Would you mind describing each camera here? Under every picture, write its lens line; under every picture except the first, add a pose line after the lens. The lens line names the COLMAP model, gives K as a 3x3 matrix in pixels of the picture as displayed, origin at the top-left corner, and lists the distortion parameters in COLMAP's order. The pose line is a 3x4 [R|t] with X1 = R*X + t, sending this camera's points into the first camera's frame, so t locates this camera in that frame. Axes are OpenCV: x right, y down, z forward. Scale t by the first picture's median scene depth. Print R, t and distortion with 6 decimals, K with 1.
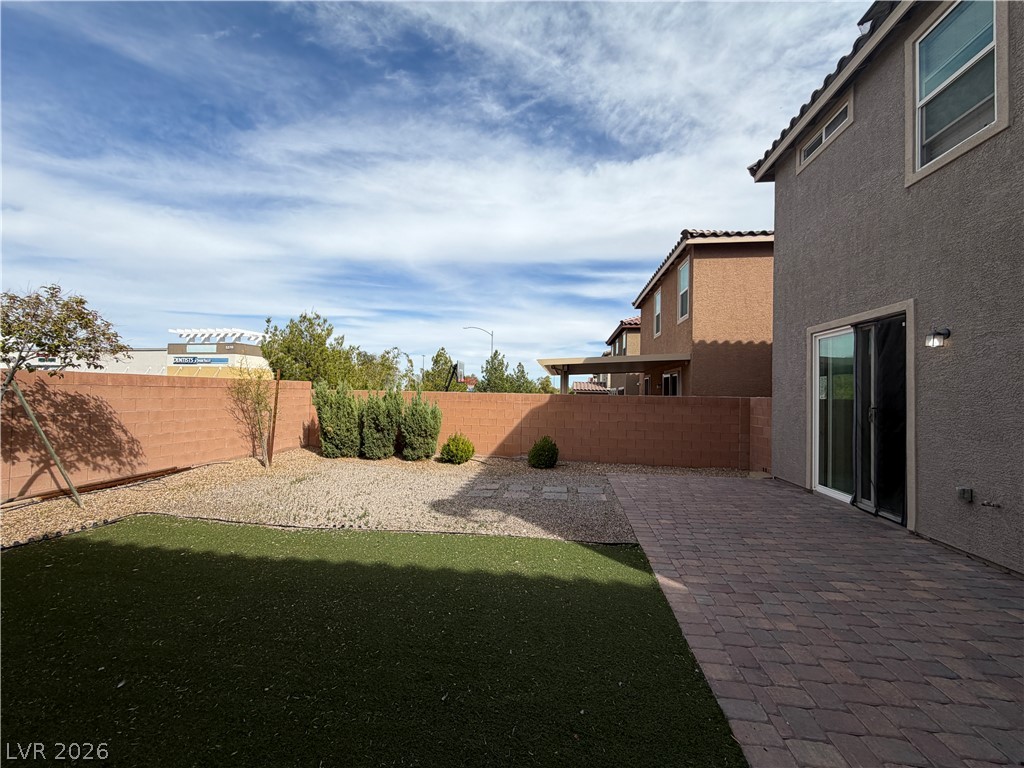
lens RADIAL K [[408.9, 0, 508.7], [0, 408.9, 383.0], [0, 0, 1]] dist [0.001321, -0.000145]
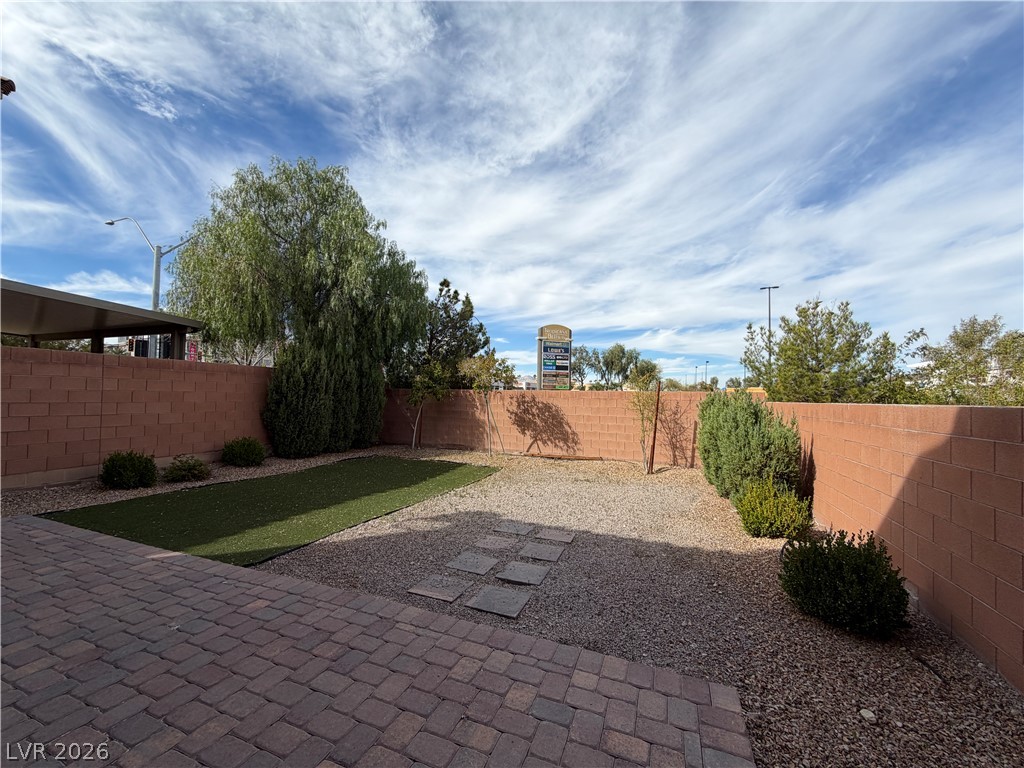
lens RADIAL K [[408.9, 0, 506.8], [0, 408.9, 394.4], [0, 0, 1]] dist [0.001321, -0.000145]
pose [[-0.233119, -0.029092, -0.972013, 0.700910], [0.001105, 0.999544, -0.030181, 0.041377], [0.972447, -0.008109, -0.232981, 1.184956]]
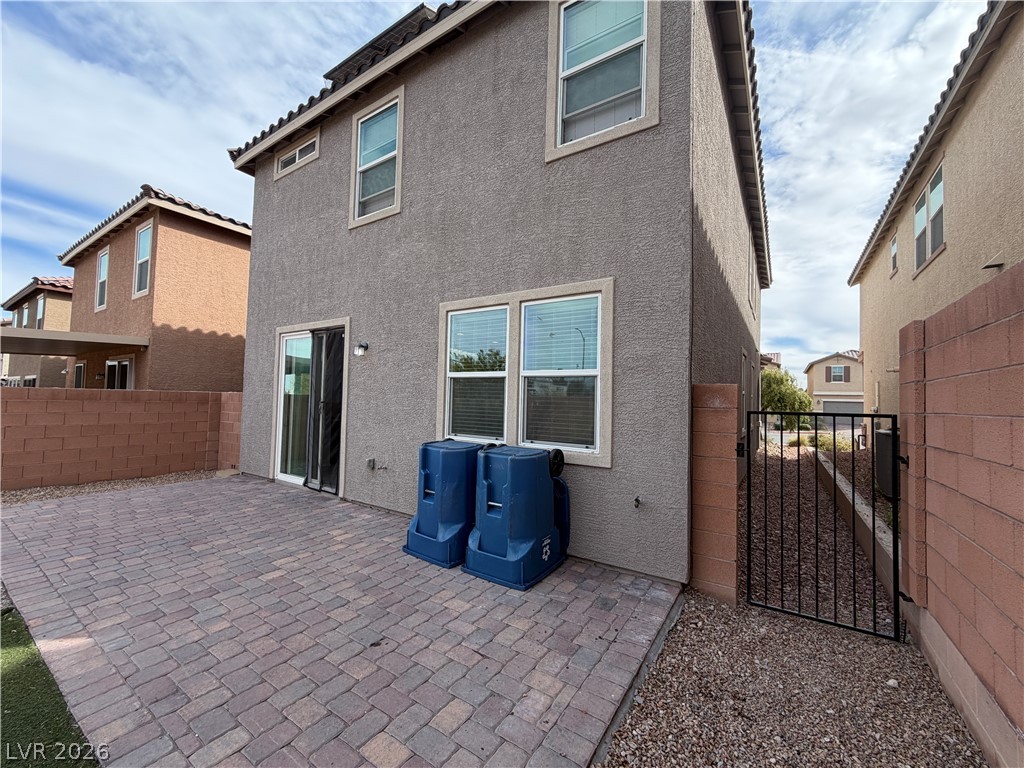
lens RADIAL K [[408.9, 0, 507.8], [0, 408.9, 383.3], [0, 0, 1]] dist [0.001321, -0.000145]
pose [[0.435764, 0.029255, 0.899585, 0.037061], [-0.040778, 0.999087, -0.012738, -0.000657], [-0.899137, -0.031133, 0.436559, -0.011899]]
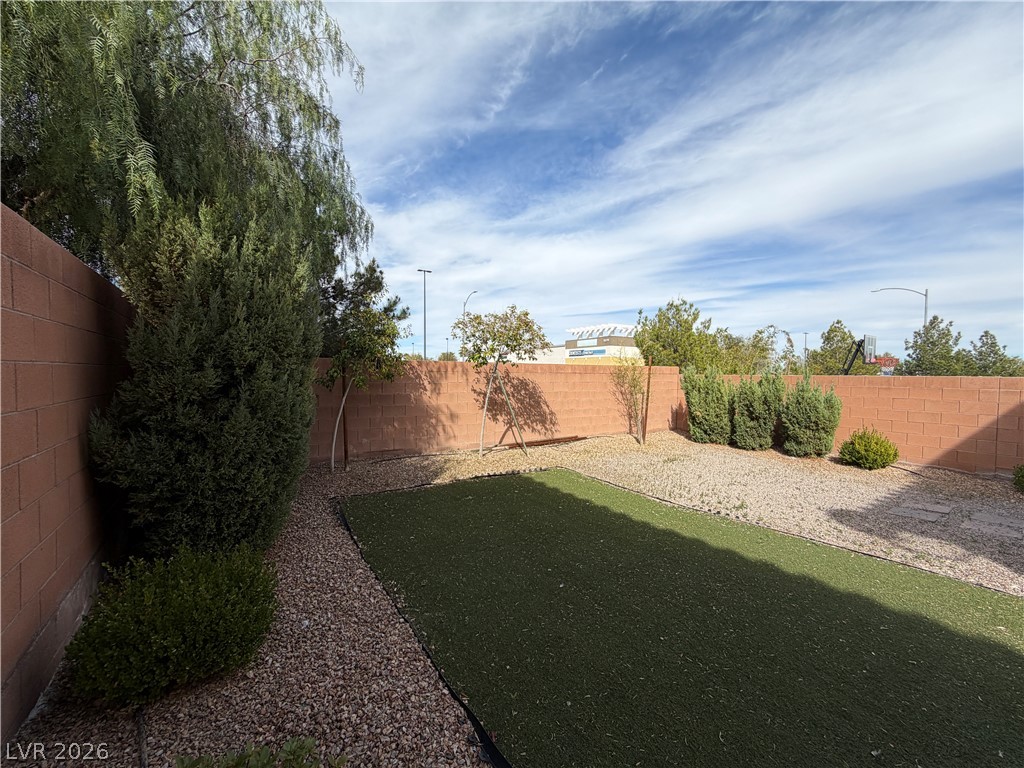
lens RADIAL K [[408.9, 0, 508.8], [0, 408.9, 381.1], [0, 0, 1]] dist [0.001321, -0.000145]
pose [[0.675071, 0.001436, -0.737751, -0.018529], [0.019896, 0.999599, 0.020152, 0.005294], [0.737484, -0.028282, 0.674772, -0.015942]]
